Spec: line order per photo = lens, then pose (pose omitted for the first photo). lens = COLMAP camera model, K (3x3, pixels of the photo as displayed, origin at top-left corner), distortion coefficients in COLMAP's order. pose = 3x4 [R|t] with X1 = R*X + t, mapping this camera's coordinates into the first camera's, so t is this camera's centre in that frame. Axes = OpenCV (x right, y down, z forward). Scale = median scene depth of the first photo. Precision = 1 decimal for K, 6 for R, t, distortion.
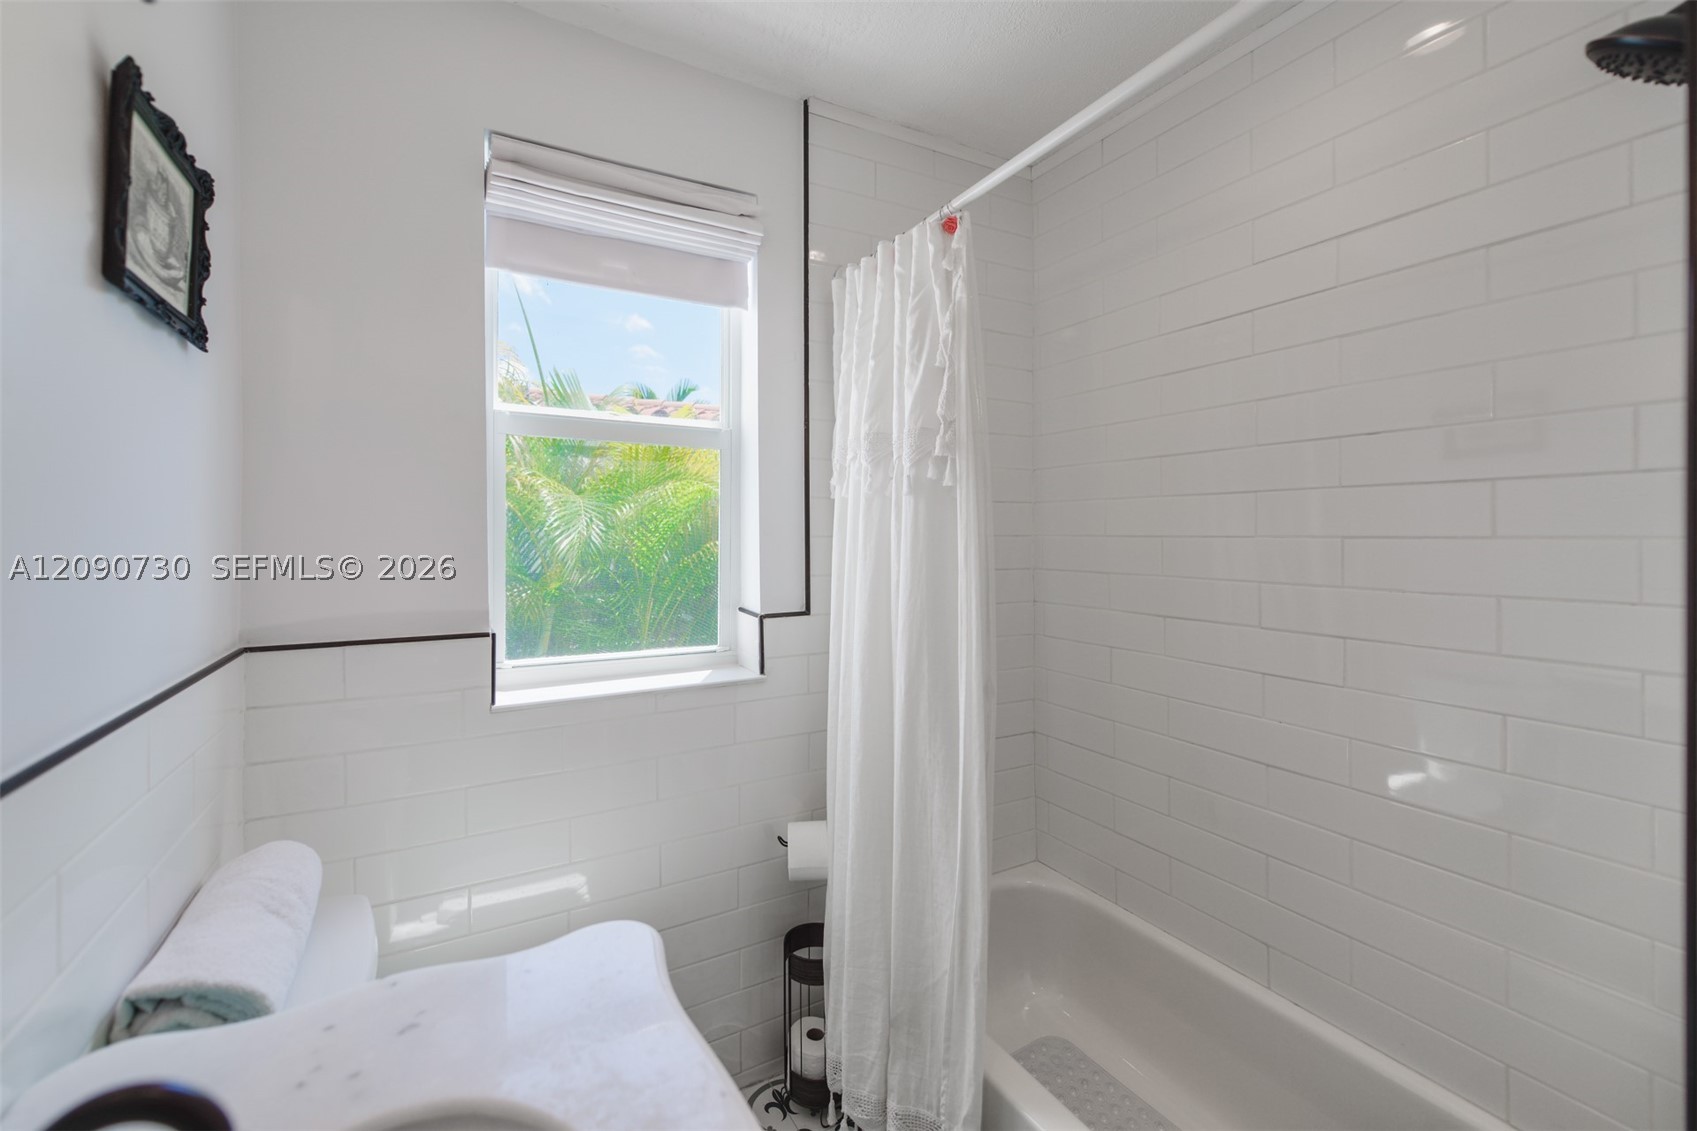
lens RADIAL K [[735.6, 0, 843.3], [0, 735.6, 555.9], [0, 0, 1]] dist [0.016350, -0.014015]
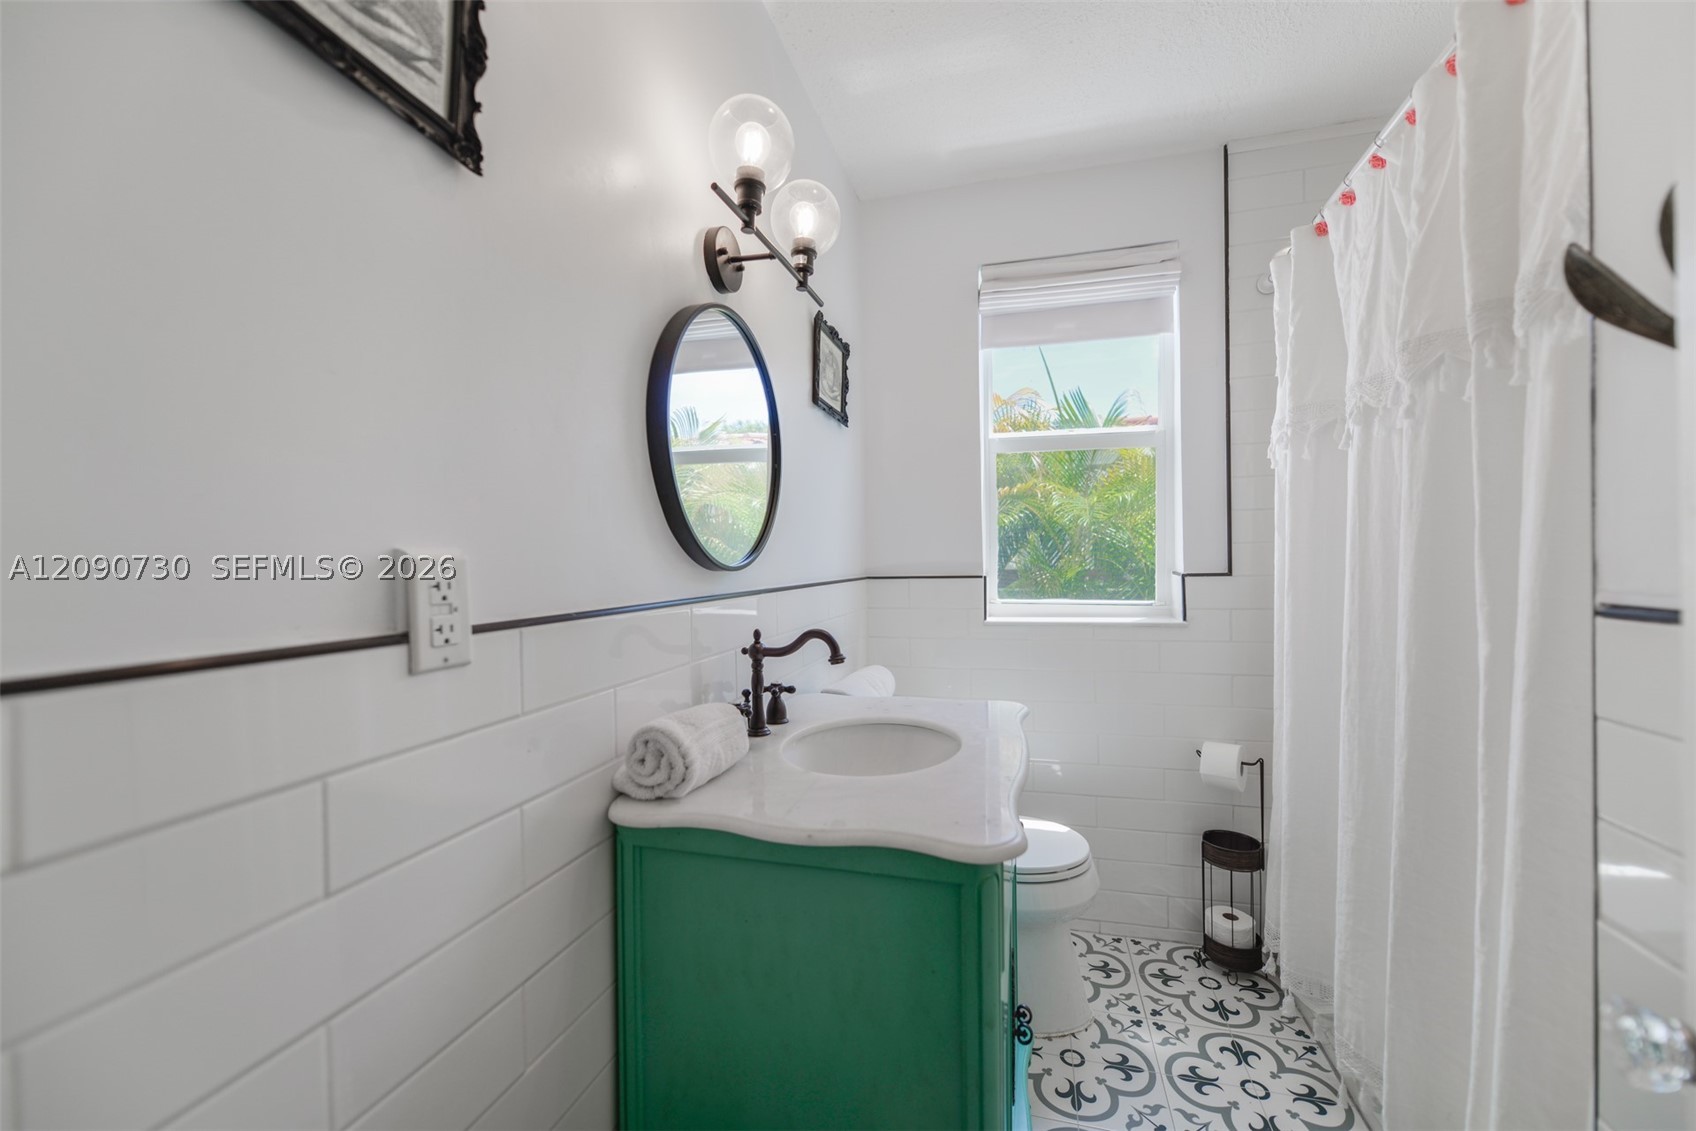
lens RADIAL K [[680.3, 0, 847.0], [0, 680.3, 562.5], [0, 0, 1]] dist [0.000747, -0.000845]
pose [[0.748333, -0.010072, -0.663246, 0.274931], [0.006769, 0.999949, -0.007548, 0.079402], [0.663288, 0.001159, 0.748363, -0.296591]]
